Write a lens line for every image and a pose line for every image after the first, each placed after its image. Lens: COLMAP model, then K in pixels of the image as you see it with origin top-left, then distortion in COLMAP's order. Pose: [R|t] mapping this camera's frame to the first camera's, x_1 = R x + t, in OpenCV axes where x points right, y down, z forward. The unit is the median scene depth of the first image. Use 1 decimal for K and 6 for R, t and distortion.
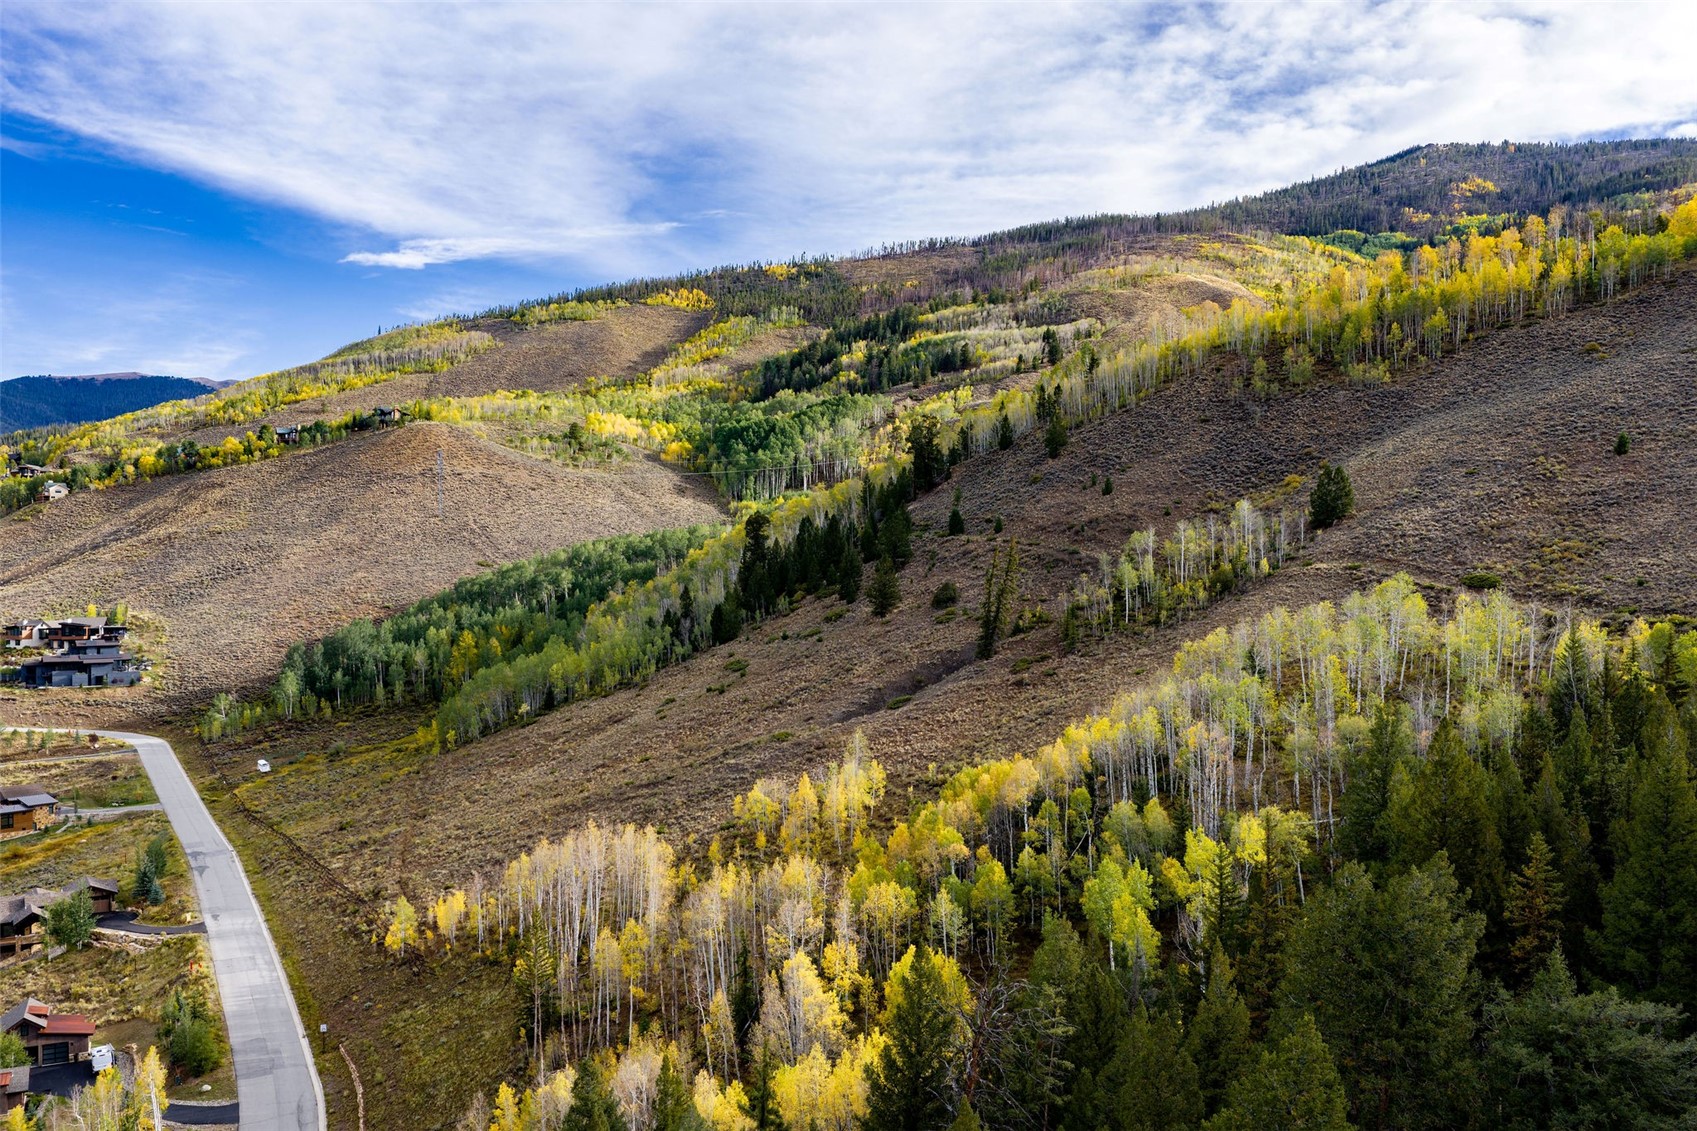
lens RADIAL K [[1402.4, 0, 851.6], [0, 1402.4, 575.5], [0, 0, 1]] dist [0.030717, -0.050947]
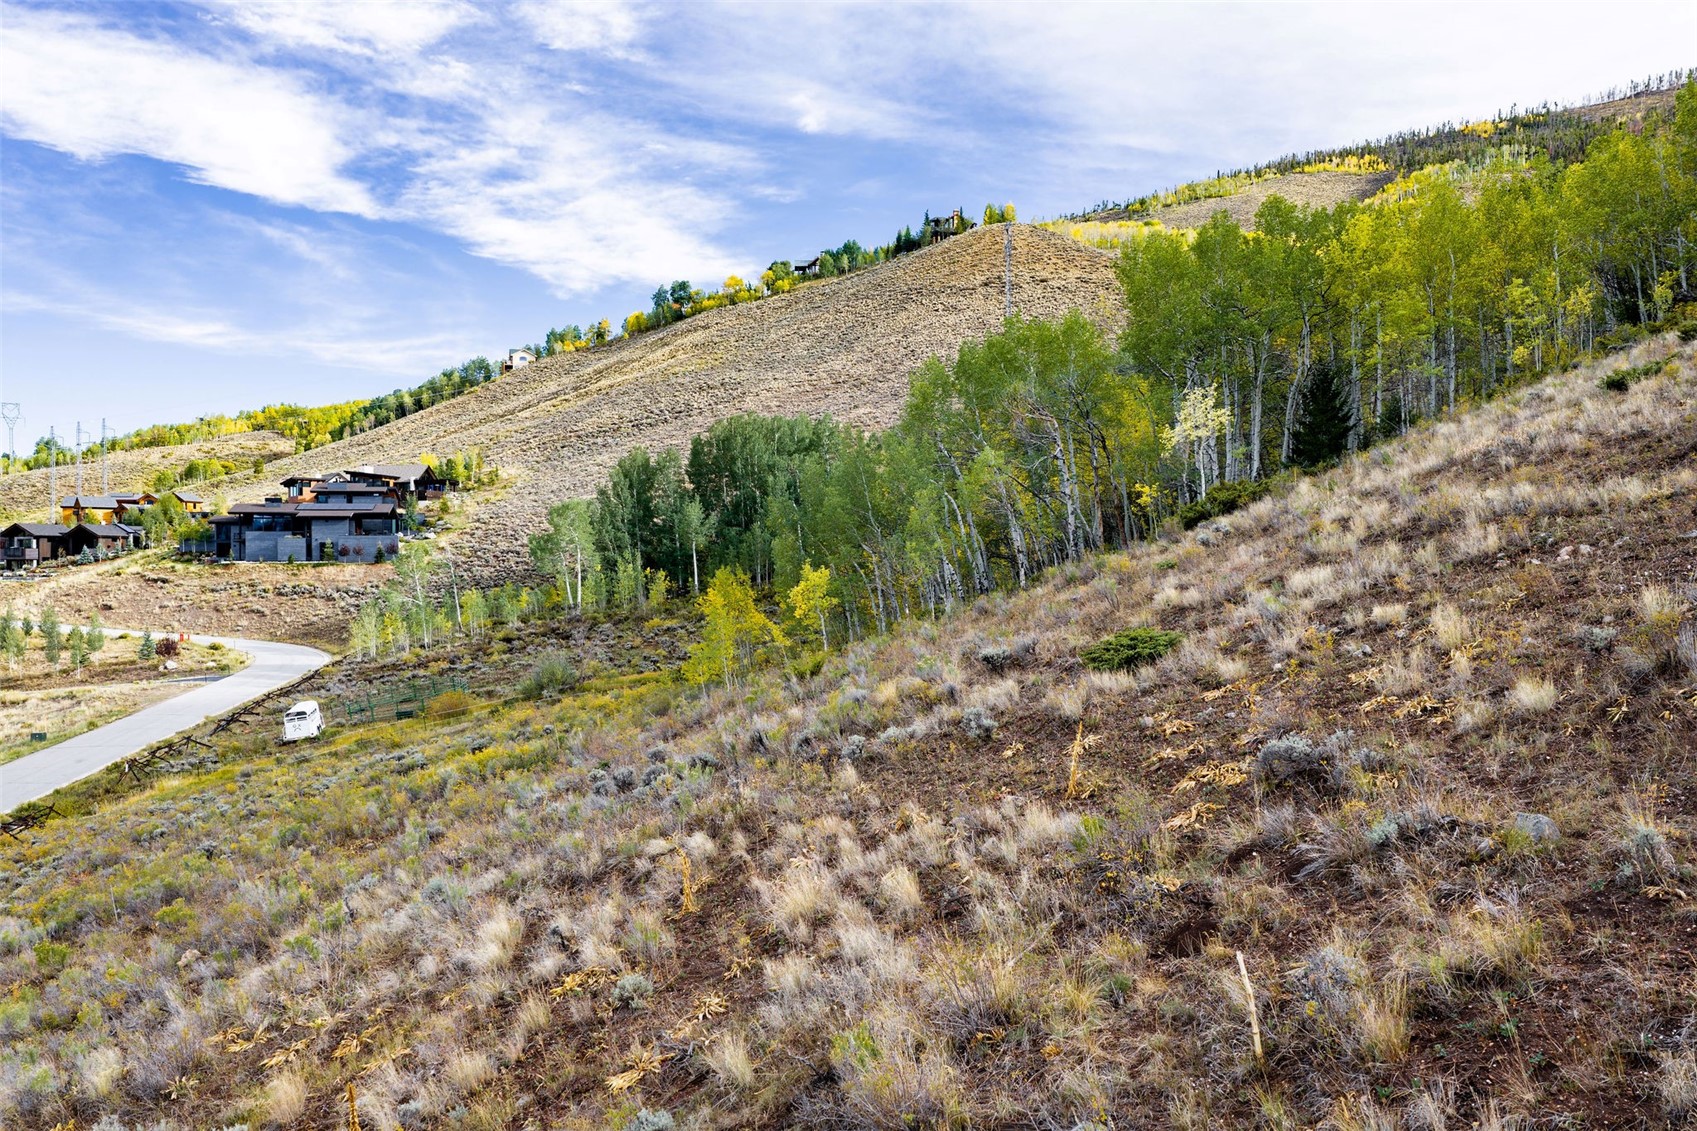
lens RADIAL K [[1408.2, 0, 848.5], [0, 1408.2, 565.5], [0, 0, 1]] dist [0.011659, -0.010029]
pose [[0.906946, -0.003280, -0.421234, -0.087388], [0.000342, 0.999975, -0.007050, 0.048876], [0.421246, 0.006250, 0.906925, 0.363144]]
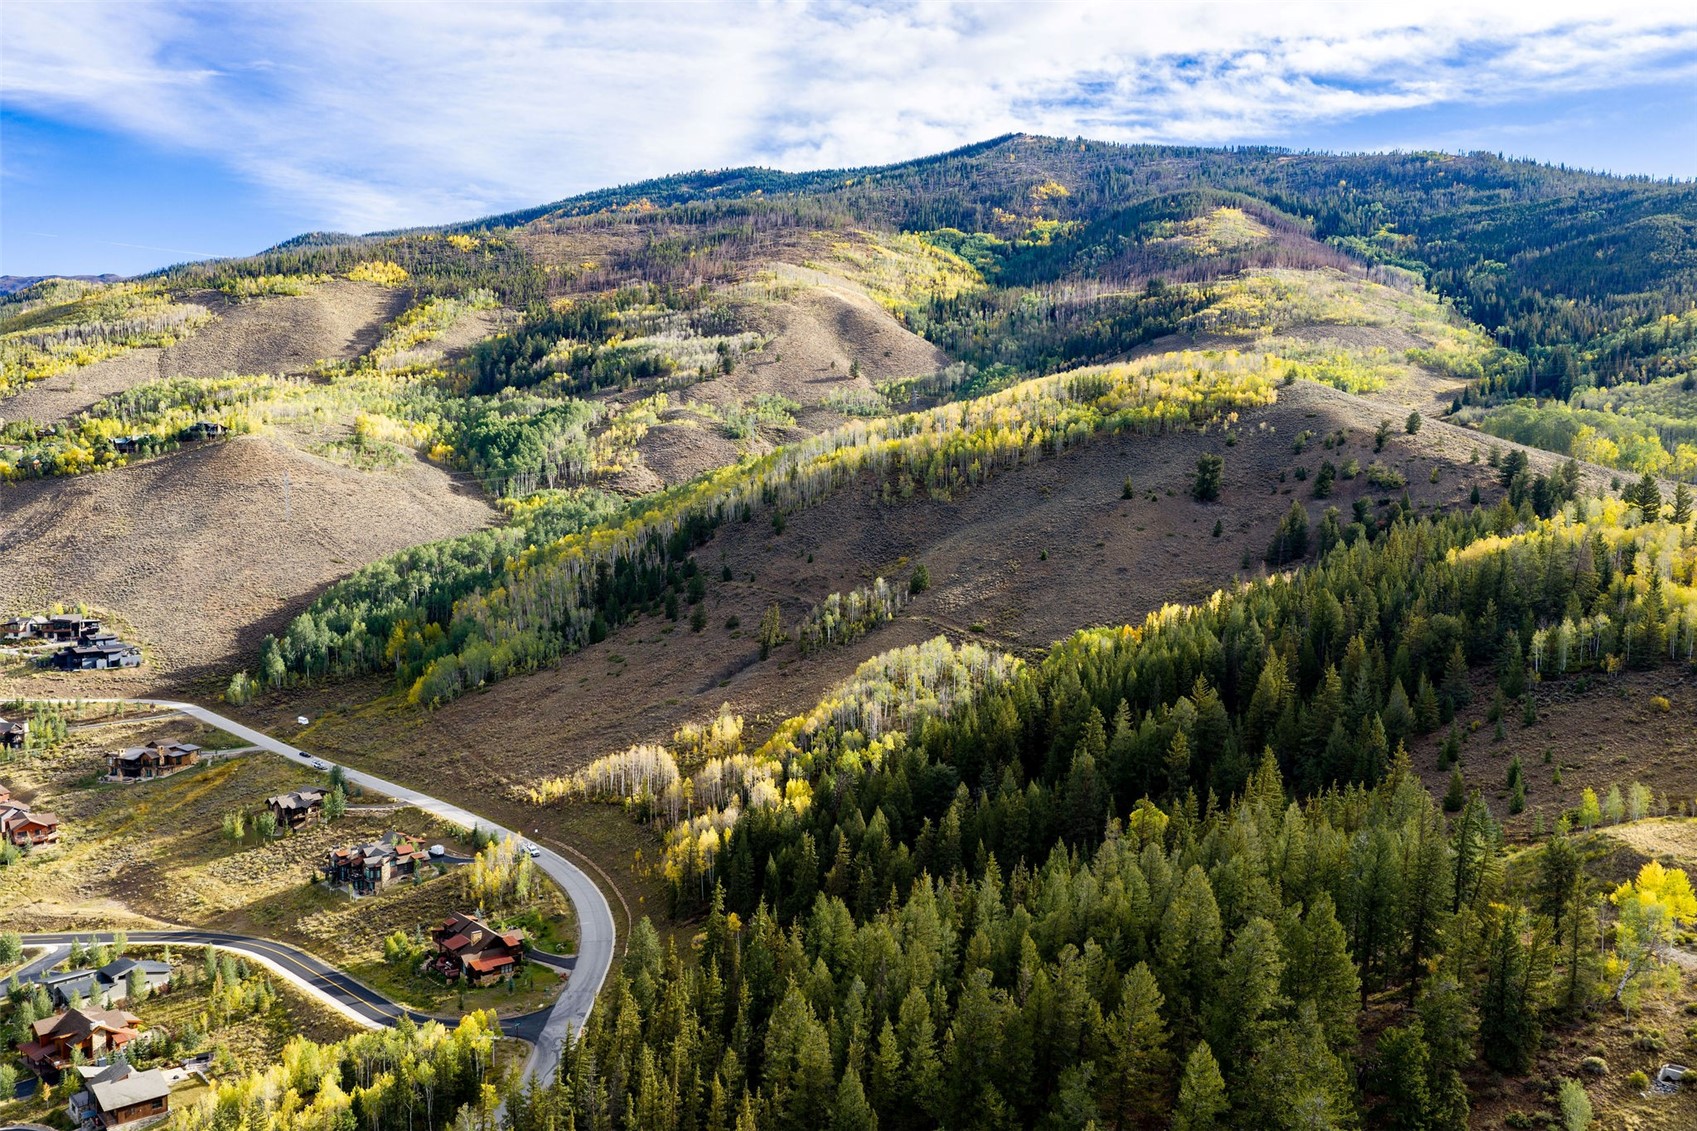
lens RADIAL K [[1402.4, 0, 851.6], [0, 1402.4, 575.5], [0, 0, 1]] dist [0.030717, -0.050947]
pose [[0.964958, -0.014152, 0.262022, -0.106518], [-0.003932, 0.997653, 0.068362, -0.069172], [-0.262375, -0.066997, 0.962638, -0.343906]]
